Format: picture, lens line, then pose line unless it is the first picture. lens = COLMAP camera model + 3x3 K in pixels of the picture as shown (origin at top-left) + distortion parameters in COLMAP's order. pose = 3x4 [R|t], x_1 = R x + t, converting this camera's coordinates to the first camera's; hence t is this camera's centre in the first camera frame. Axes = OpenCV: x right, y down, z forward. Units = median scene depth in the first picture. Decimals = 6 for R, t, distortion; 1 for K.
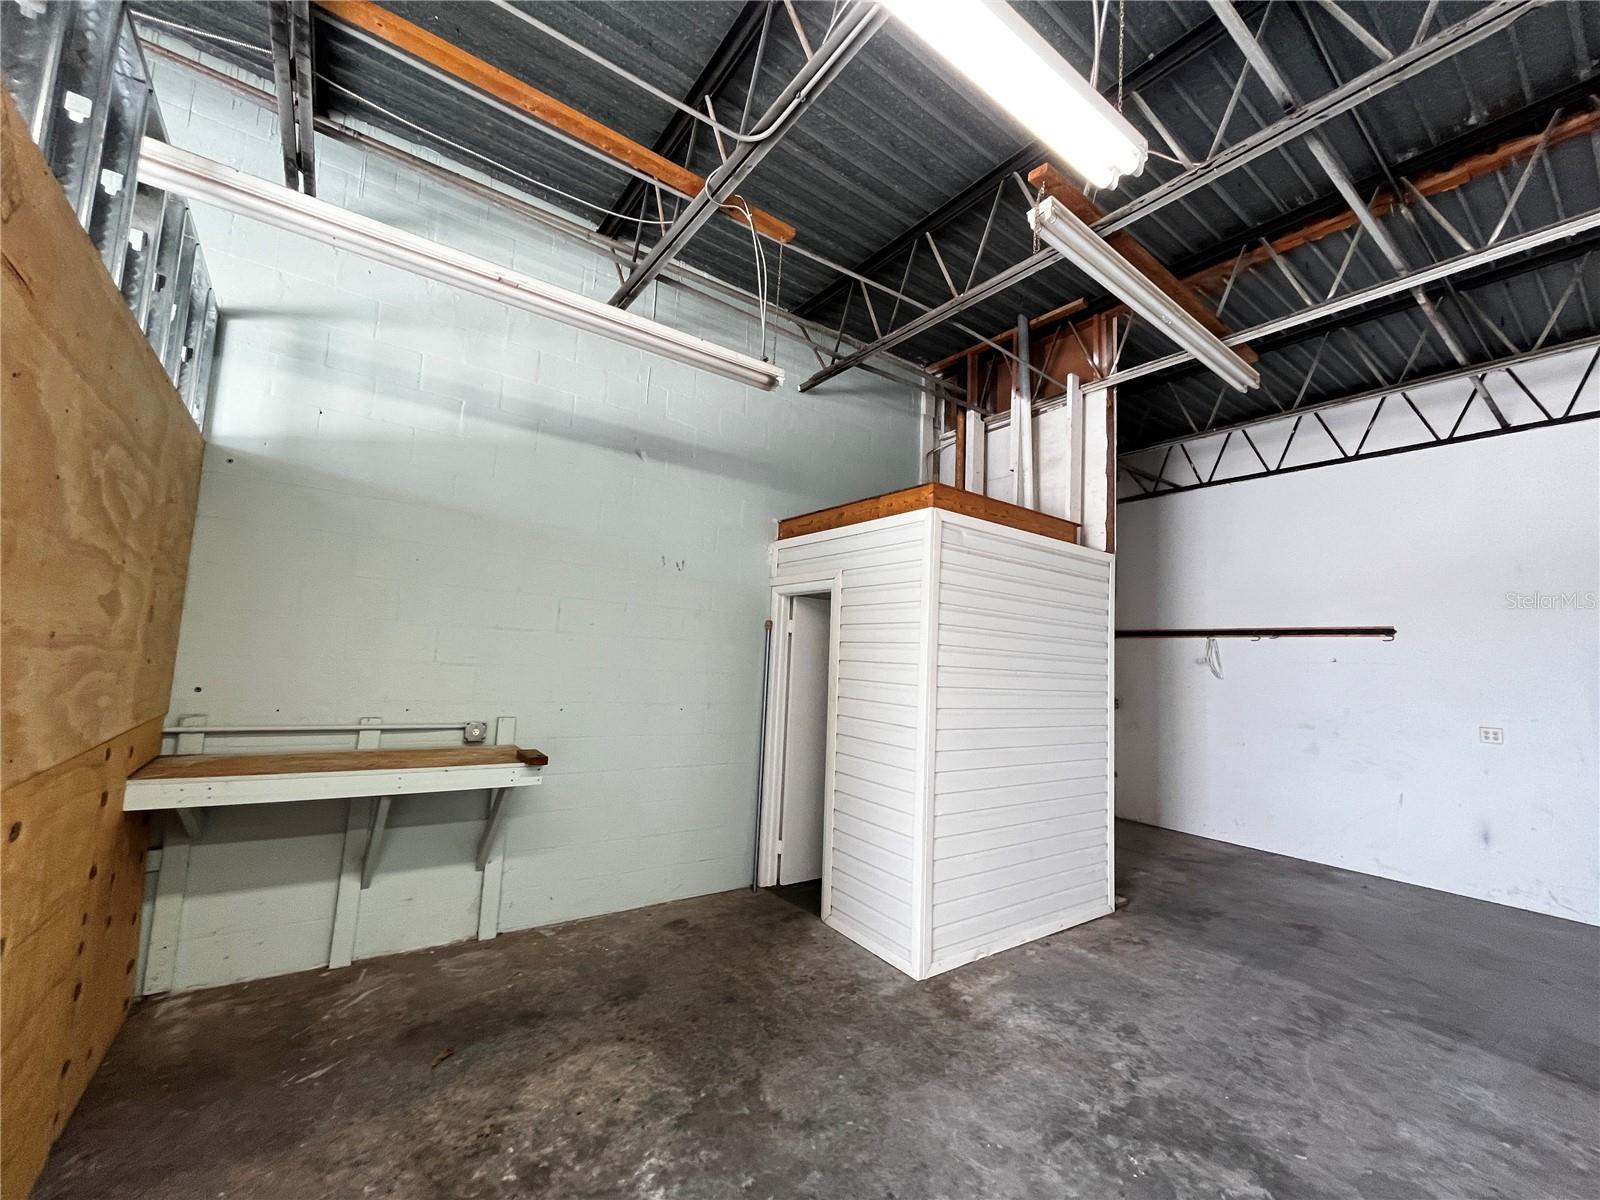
lens RADIAL K [[644.1, 0, 797.2], [0, 644.1, 602.4], [0, 0, 1]] dist [-0.002615, -0.000429]
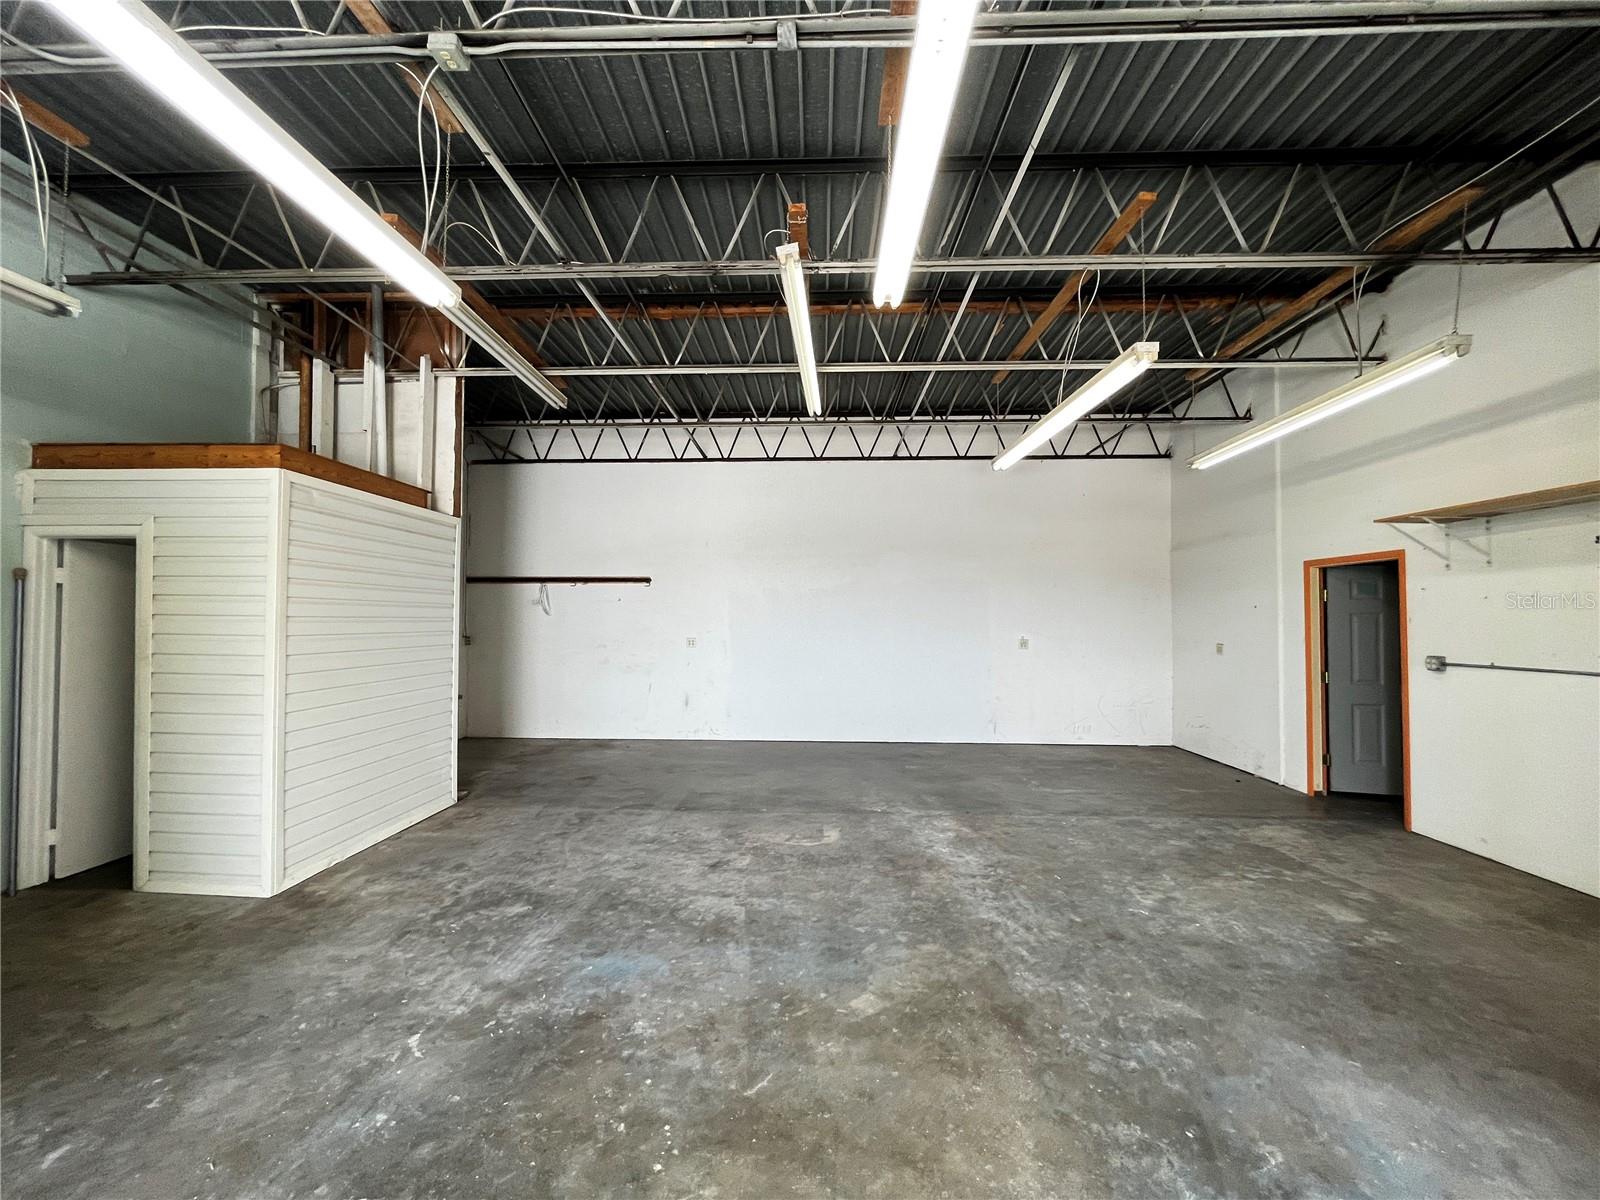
lens RADIAL K [[644.1, 0, 797.2], [0, 644.1, 602.4], [0, 0, 1]] dist [-0.002615, -0.000429]
pose [[0.612200, -0.027164, 0.790236, -0.087712], [-0.047899, 0.996300, 0.071356, -0.034821], [-0.789251, -0.081536, 0.608634, -0.267454]]
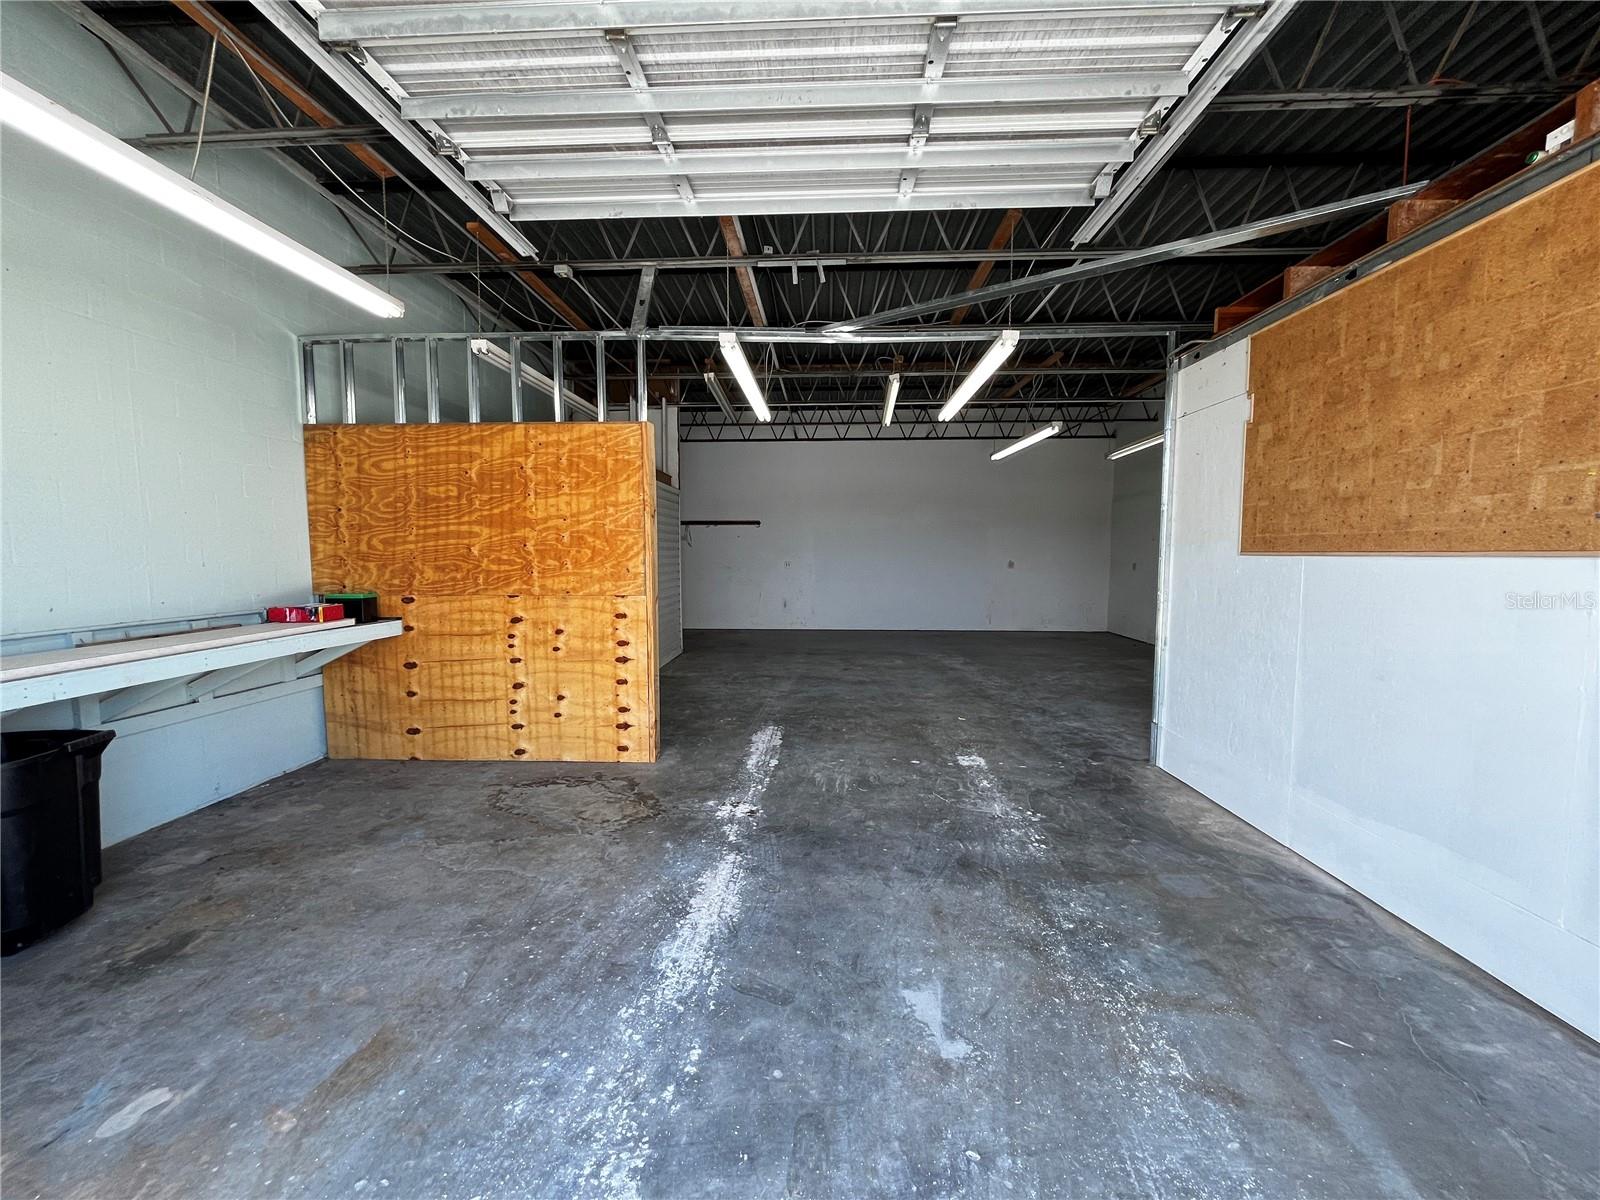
lens RADIAL K [[644.1, 0, 797.2], [0, 644.1, 602.4], [0, 0, 1]] dist [-0.002615, -0.000429]
pose [[0.622398, -0.110405, 0.774875, -0.973016], [-0.043003, 0.983683, 0.174698, -0.101400], [-0.781518, -0.142054, 0.607495, -0.653159]]
